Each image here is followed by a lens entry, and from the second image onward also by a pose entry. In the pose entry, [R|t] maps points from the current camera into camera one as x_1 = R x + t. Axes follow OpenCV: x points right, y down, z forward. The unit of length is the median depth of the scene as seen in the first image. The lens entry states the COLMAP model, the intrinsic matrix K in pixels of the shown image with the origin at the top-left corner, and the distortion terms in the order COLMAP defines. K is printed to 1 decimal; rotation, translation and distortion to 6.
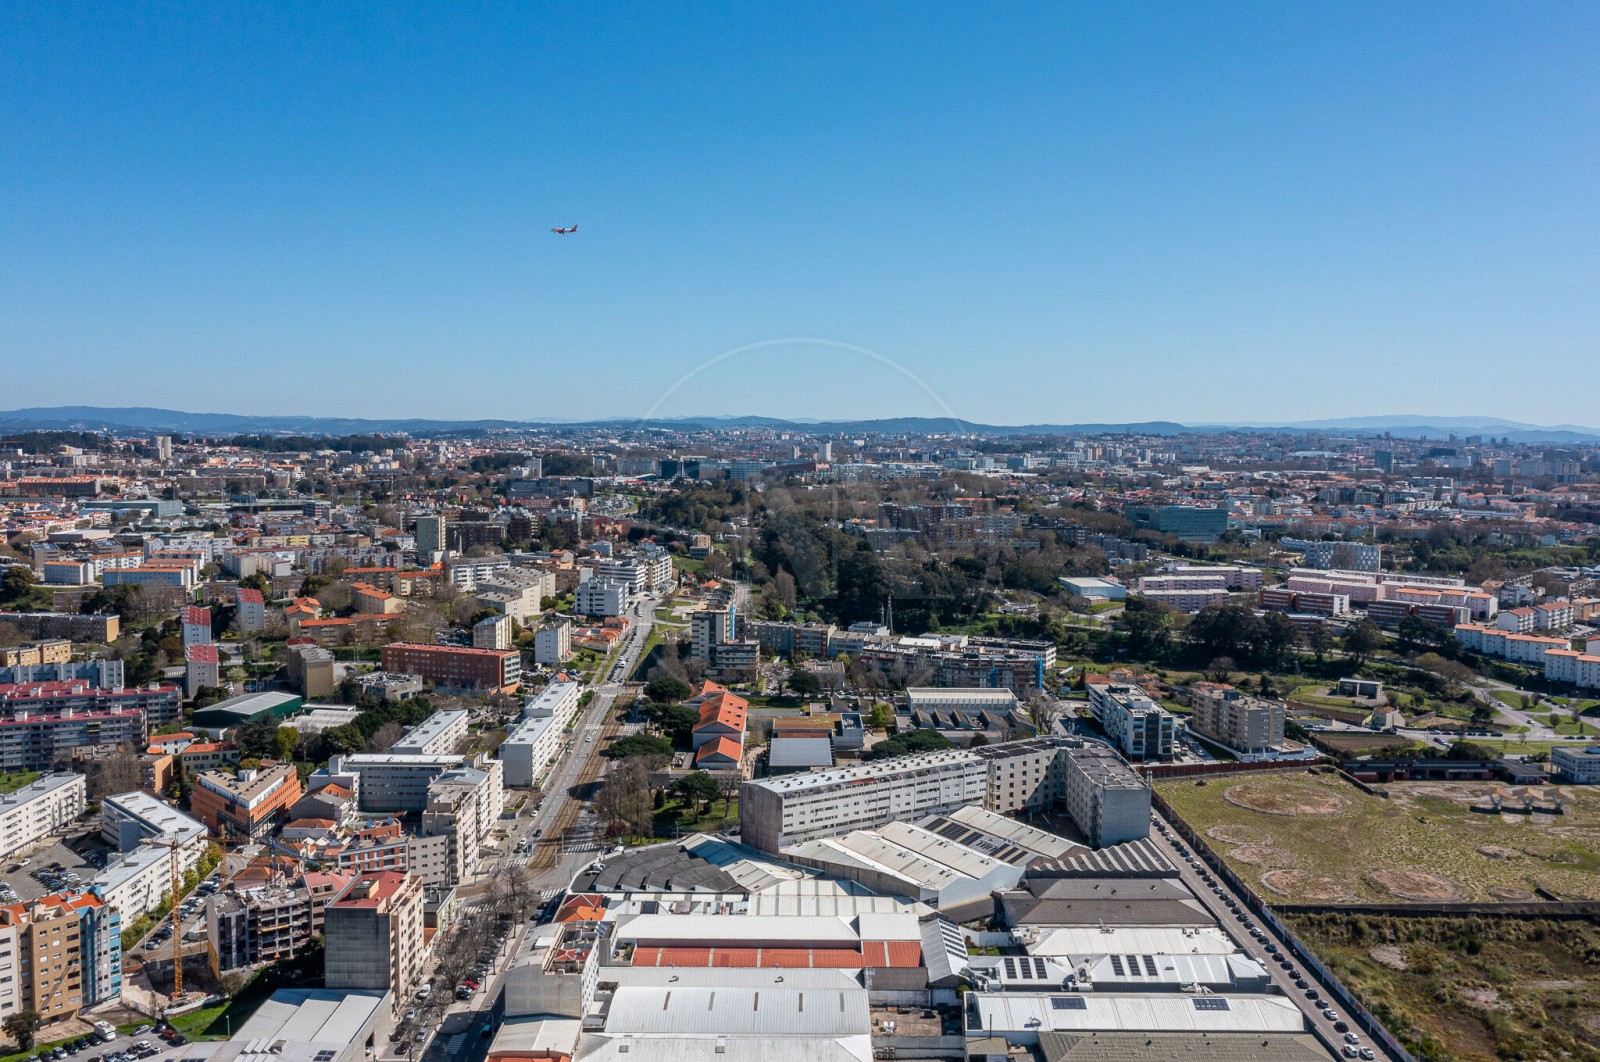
lens RADIAL K [[1303.7, 0, 813.1], [0, 1303.7, 516.4], [0, 0, 1]] dist [-0.027547, 0.051377]
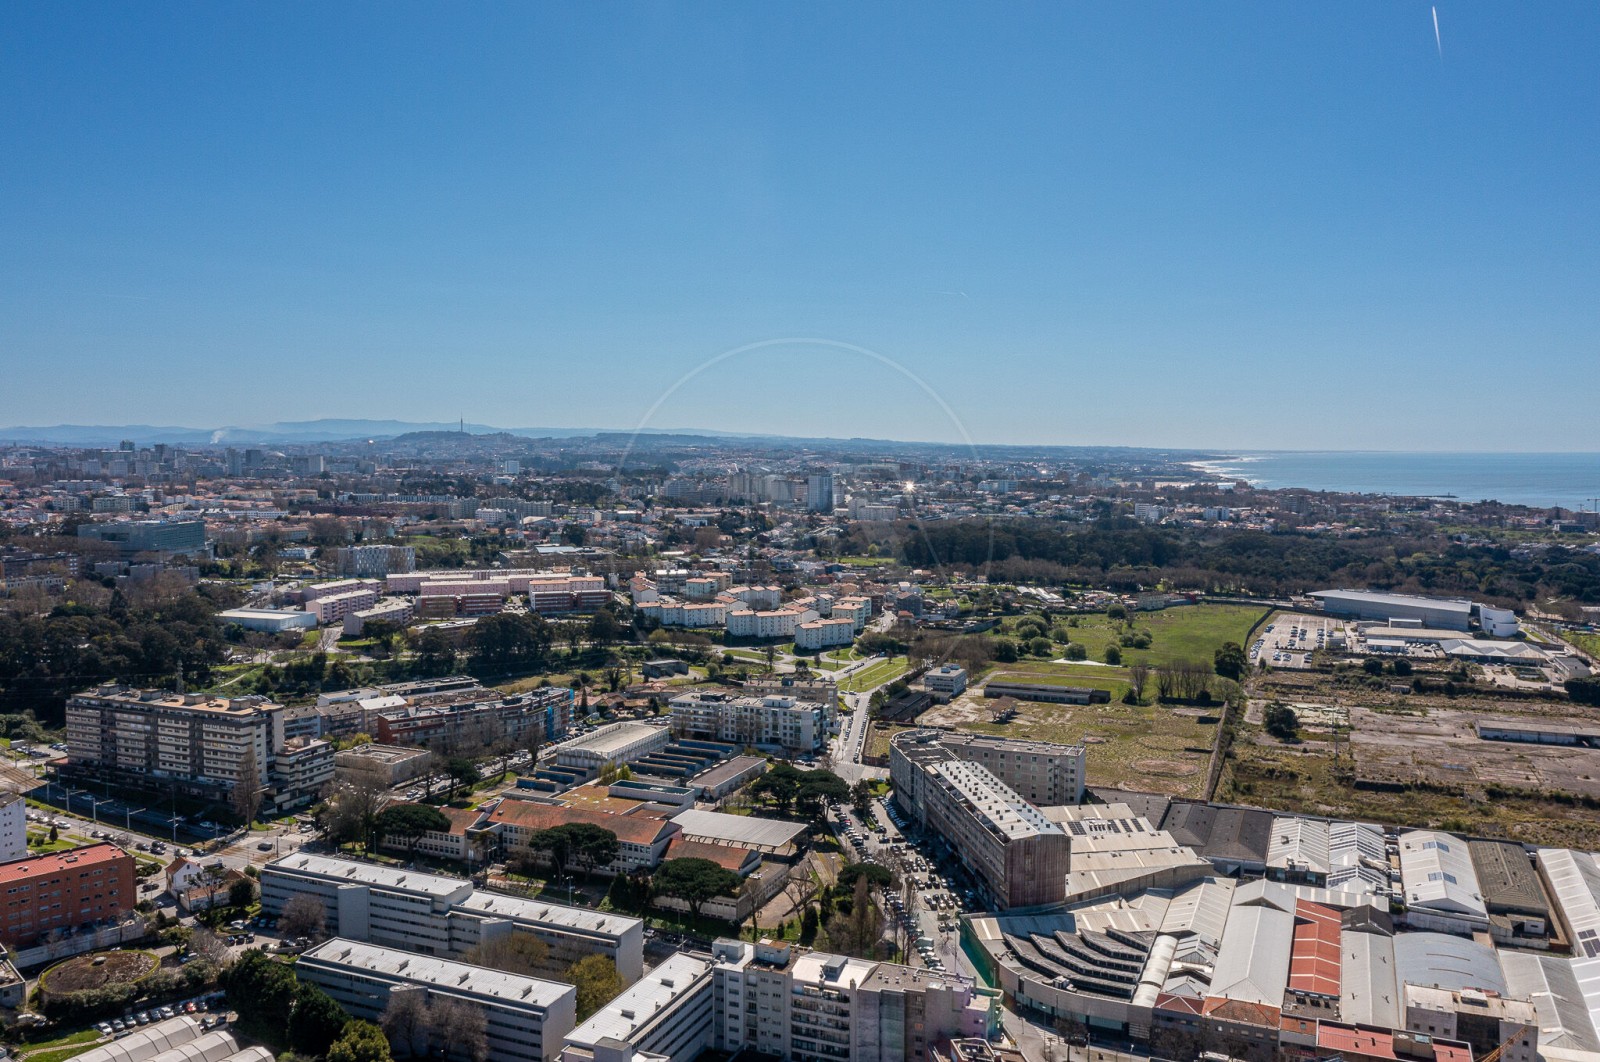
lens RADIAL K [[1246.6, 0, 803.6], [0, 1246.6, 537.6], [0, 0, 1]] dist [-0.016785, 0.018729]
pose [[0.406379, -0.073417, 0.910750, -0.849427], [0.054781, 0.996931, 0.055921, -0.056352], [-0.912061, 0.027167, 0.409153, 0.755576]]
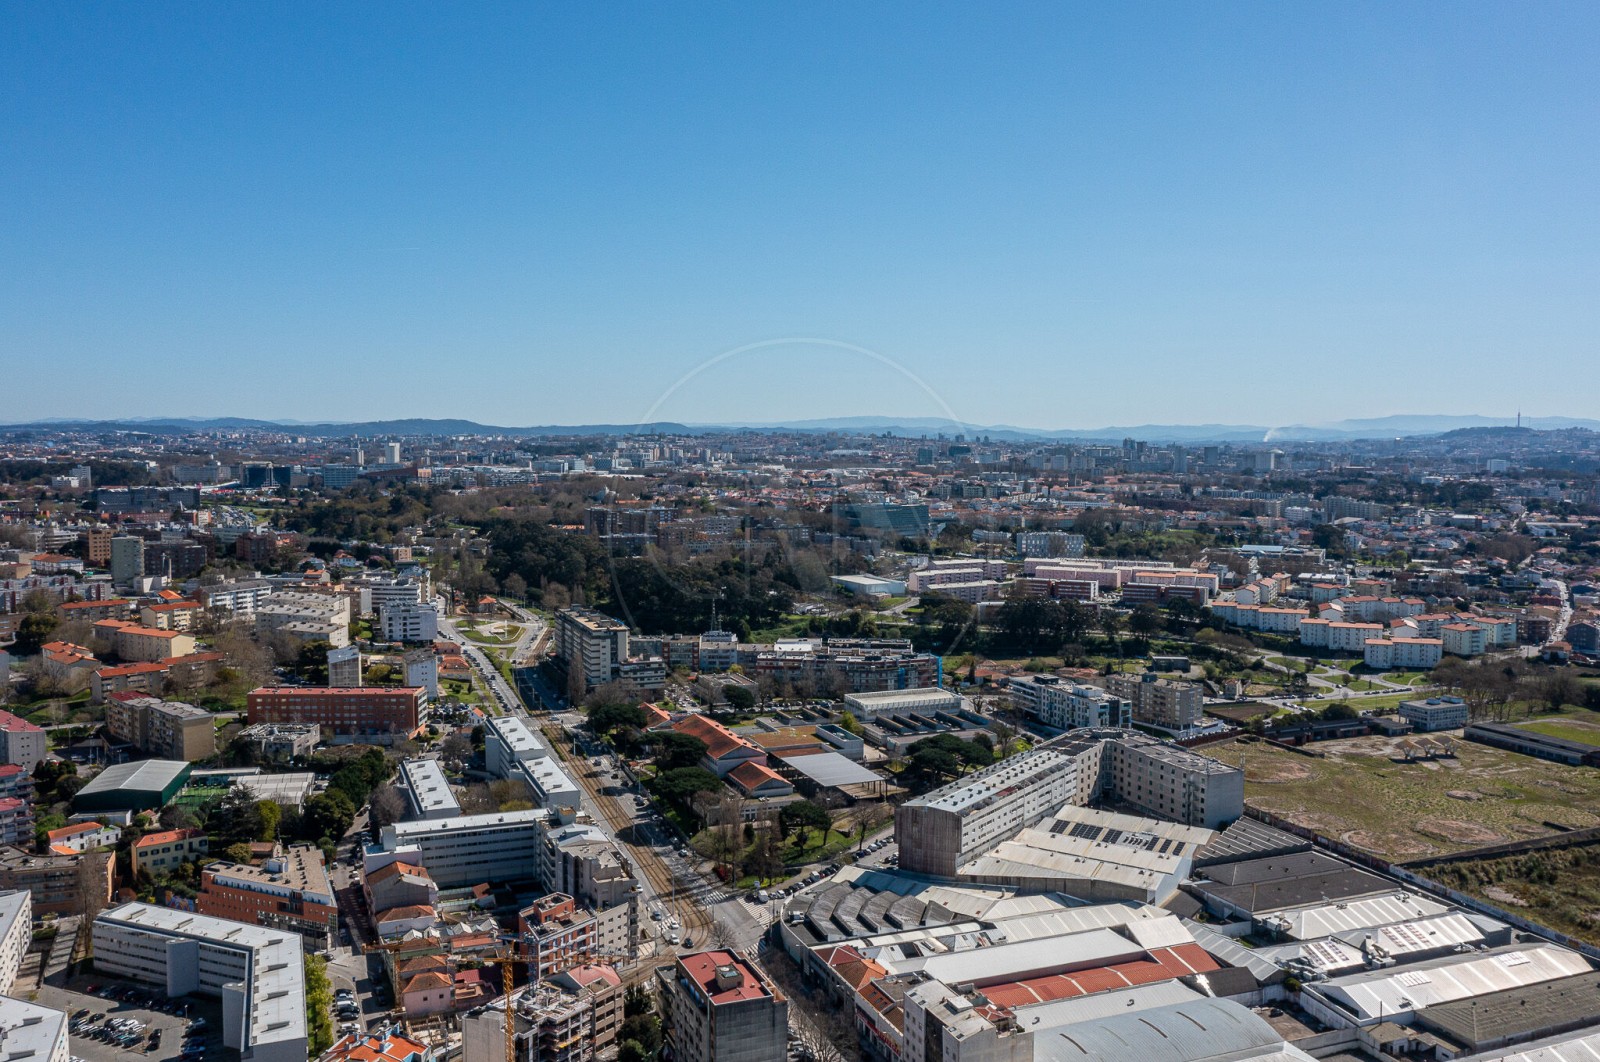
lens RADIAL K [[1303.7, 0, 807.6], [0, 1303.7, 537.1], [0, 0, 1]] dist [-0.027547, 0.051377]
pose [[0.931911, -0.033331, 0.361153, -0.437925], [0.027958, 0.999407, 0.020093, -0.009747], [-0.361609, -0.008628, 0.932290, 0.145887]]
